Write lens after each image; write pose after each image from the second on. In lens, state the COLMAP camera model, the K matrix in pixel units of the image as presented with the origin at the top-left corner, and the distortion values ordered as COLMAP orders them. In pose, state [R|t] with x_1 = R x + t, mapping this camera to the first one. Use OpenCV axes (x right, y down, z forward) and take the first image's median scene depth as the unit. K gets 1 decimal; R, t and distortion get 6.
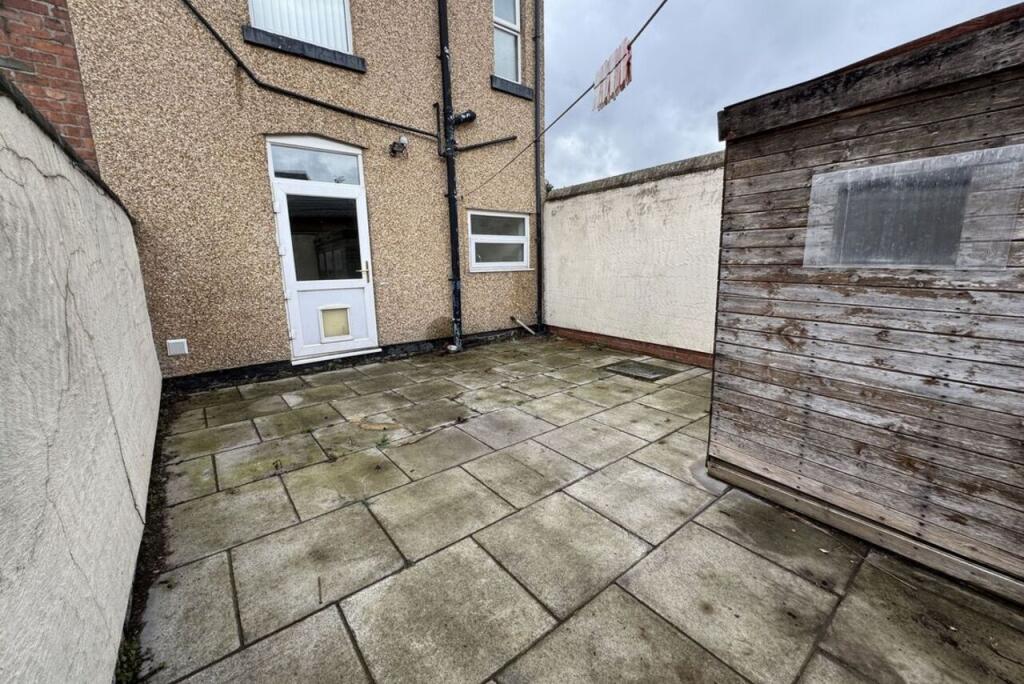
lens RADIAL K [[408.5, 0, 511.7], [0, 408.5, 339.3], [0, 0, 1]] dist [-0.001793, 0.000115]
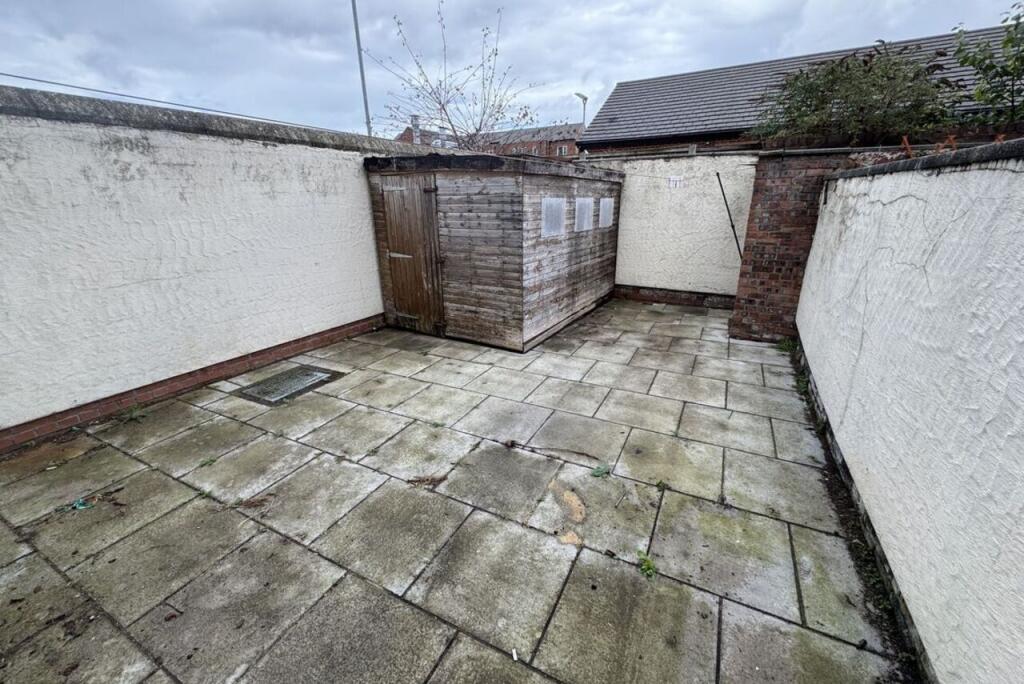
lens RADIAL K [[408.5, 0, 511.7], [0, 408.5, 339.3], [0, 0, 1]] dist [-0.001793, 0.000115]
pose [[-0.411167, -0.267898, 0.871305, -0.812719], [0.200379, 0.905897, 0.373093, -0.319763], [-0.889264, 0.327994, -0.318794, 1.204881]]
